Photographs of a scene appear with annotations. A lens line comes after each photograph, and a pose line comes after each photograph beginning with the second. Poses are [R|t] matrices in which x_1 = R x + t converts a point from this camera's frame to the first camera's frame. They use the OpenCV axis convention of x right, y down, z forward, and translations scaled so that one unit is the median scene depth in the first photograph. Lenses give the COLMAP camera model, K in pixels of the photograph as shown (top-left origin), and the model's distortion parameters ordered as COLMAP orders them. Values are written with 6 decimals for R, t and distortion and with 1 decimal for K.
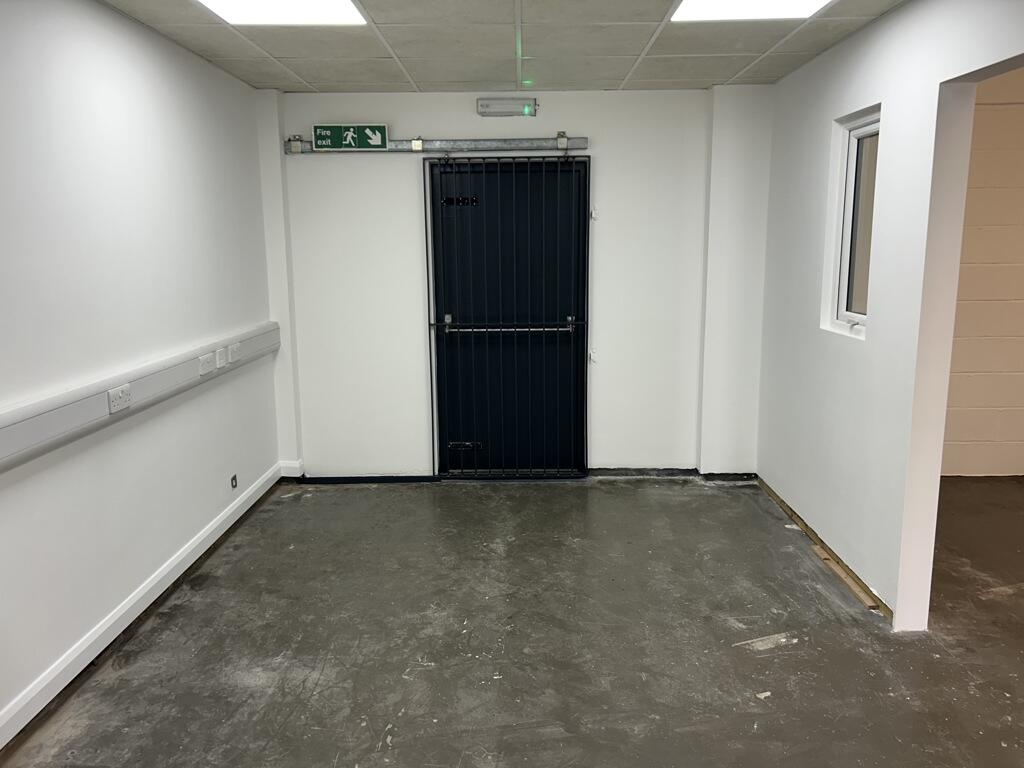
lens RADIAL K [[777.2, 0, 517.3], [0, 777.2, 383.3], [0, 0, 1]] dist [0.032226, -0.032348]
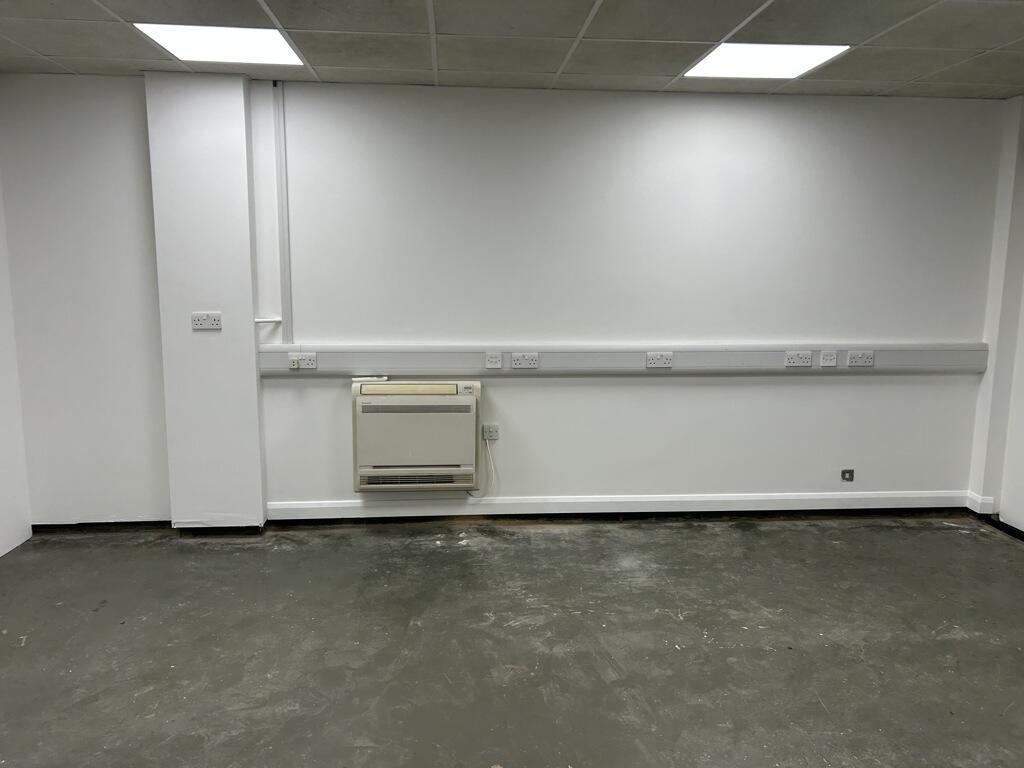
lens RADIAL K [[777.2, 0, 510.6], [0, 777.2, 381.0], [0, 0, 1]] dist [0.032226, -0.032348]
pose [[0.077677, 0.156312, -0.984649, 0.689637], [-0.189113, 0.972012, 0.139387, -0.068847], [0.978878, 0.175383, 0.105064, 0.411408]]
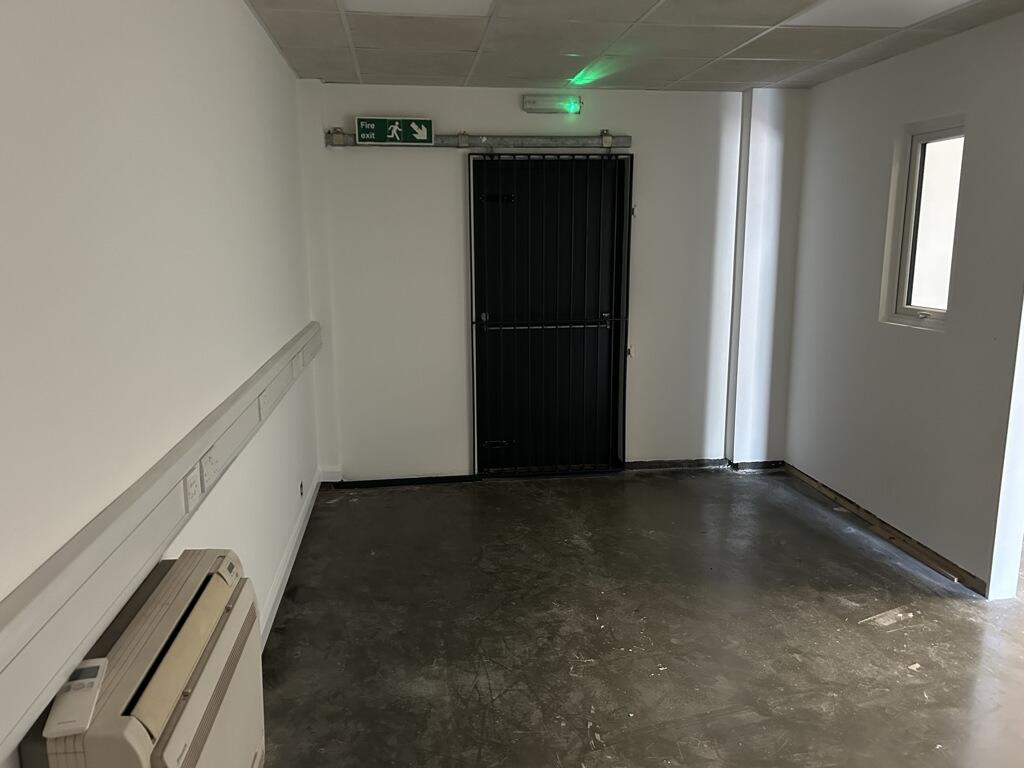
lens RADIAL K [[777.2, 0, 508.9], [0, 777.2, 388.1], [0, 0, 1]] dist [0.032226, -0.032348]
pose [[0.989880, -0.023770, 0.139902, -0.250817], [0.022260, 0.999676, 0.012345, -0.004305], [-0.140150, -0.009106, 0.990088, 0.016491]]
